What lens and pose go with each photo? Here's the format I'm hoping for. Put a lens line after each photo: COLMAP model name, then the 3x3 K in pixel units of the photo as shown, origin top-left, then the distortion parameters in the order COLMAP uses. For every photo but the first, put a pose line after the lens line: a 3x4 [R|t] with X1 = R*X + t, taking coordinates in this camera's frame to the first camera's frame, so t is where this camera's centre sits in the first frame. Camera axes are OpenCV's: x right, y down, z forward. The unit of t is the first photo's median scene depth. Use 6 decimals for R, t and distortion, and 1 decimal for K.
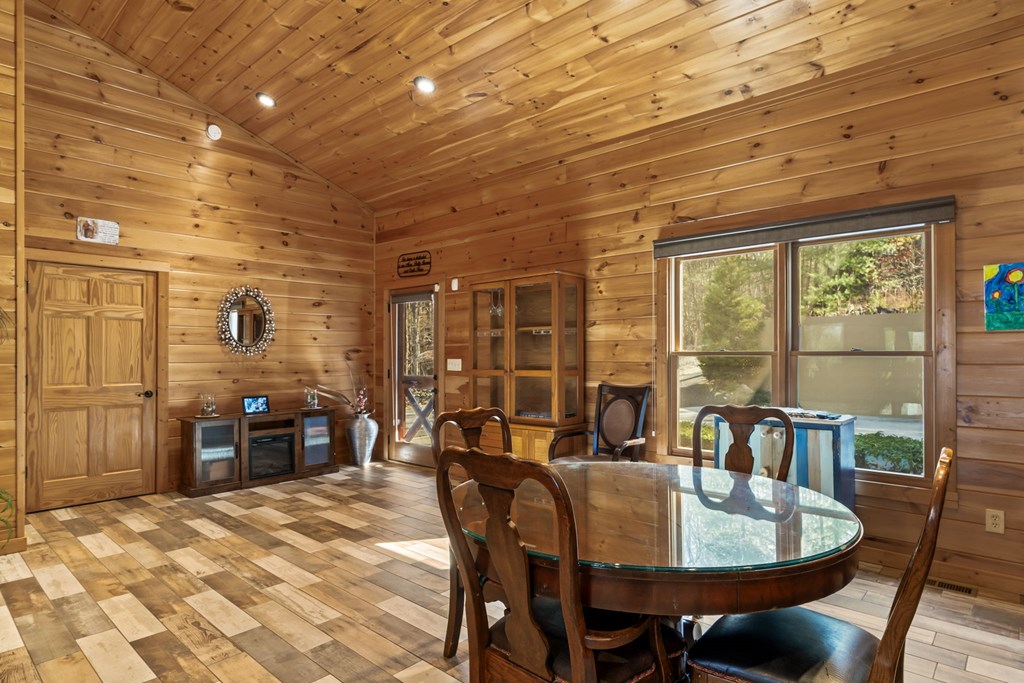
lens RADIAL K [[554.0, 0, 516.0], [0, 554.0, 346.5], [0, 0, 1]] dist [0.014759, -0.001039]
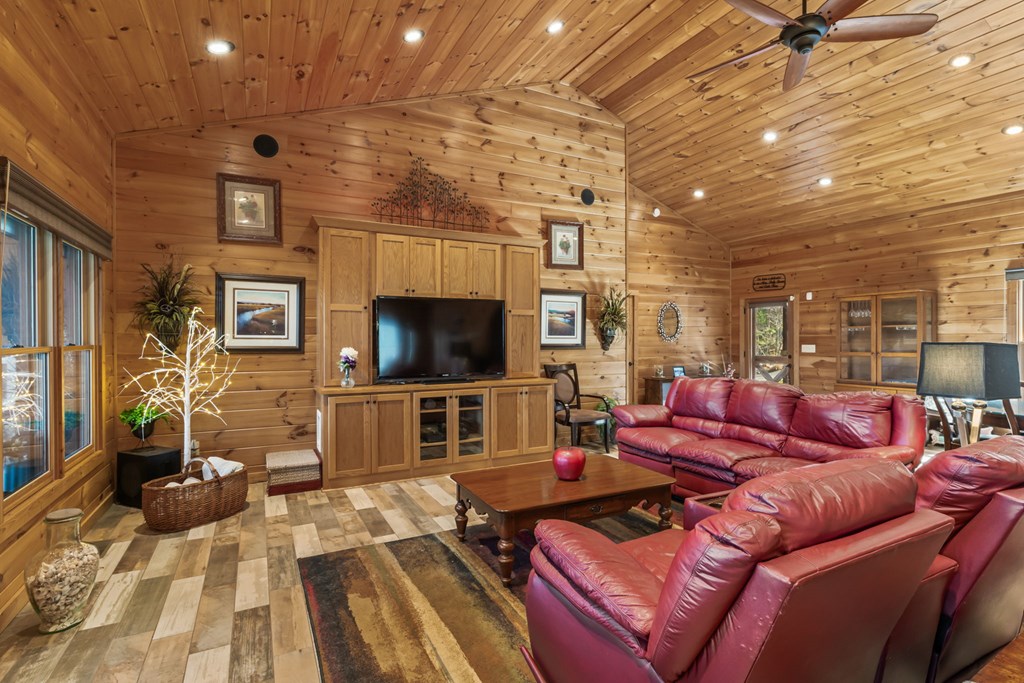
lens RADIAL K [[489.7, 0, 510.9], [0, 489.7, 339.3], [0, 0, 1]] dist [0.002297, 0.000672]
pose [[0.939577, 0.001643, -0.342334, -0.463923], [0.003311, 0.999898, 0.013885, -0.015950], [0.342322, -0.014180, 0.939476, -0.606143]]
